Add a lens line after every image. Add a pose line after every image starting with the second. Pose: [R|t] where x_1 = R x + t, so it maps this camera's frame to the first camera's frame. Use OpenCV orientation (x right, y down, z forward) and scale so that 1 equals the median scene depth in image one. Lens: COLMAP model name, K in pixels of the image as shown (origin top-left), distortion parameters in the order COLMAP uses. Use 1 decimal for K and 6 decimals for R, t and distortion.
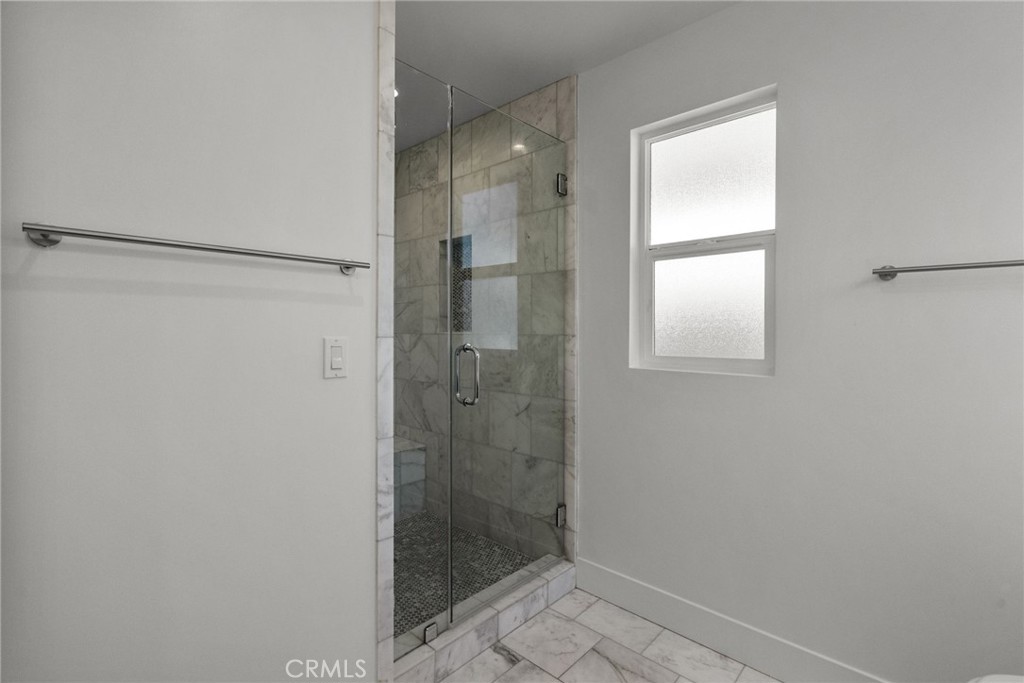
lens RADIAL K [[465.3, 0, 515.8], [0, 465.3, 339.4], [0, 0, 1]] dist [-0.003088, -0.000062]
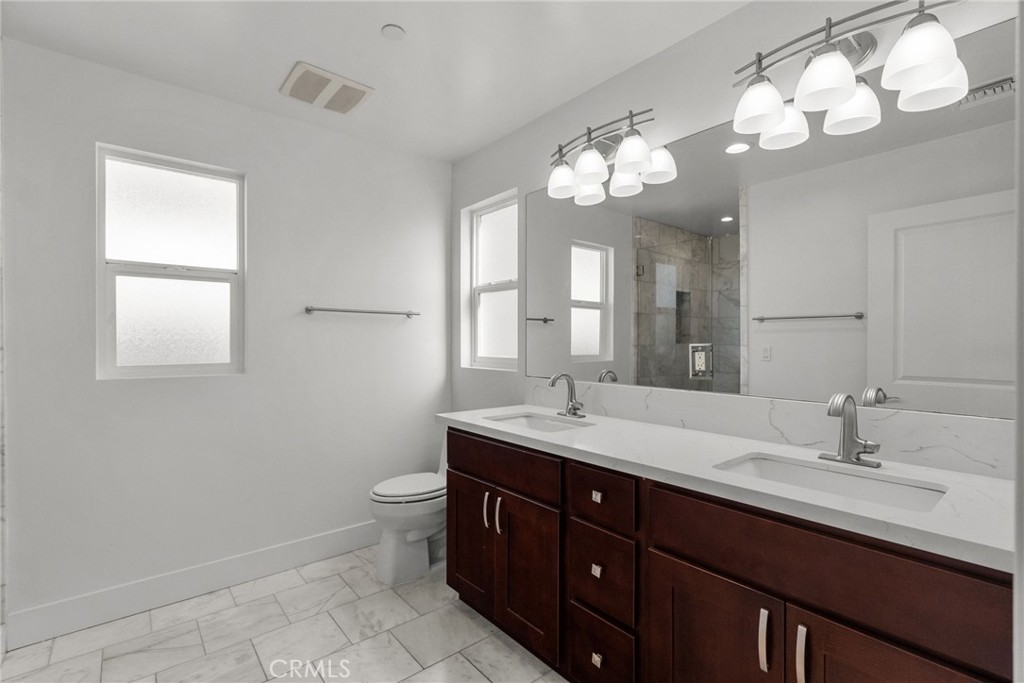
lens RADIAL K [[465.3, 0, 515.8], [0, 465.3, 339.4], [0, 0, 1]] dist [-0.003088, -0.000062]
pose [[0.143450, -0.013682, 0.989563, -0.689791], [0.011740, 0.999858, 0.012122, -0.032067], [-0.989588, 0.009878, 0.143590, -0.036477]]
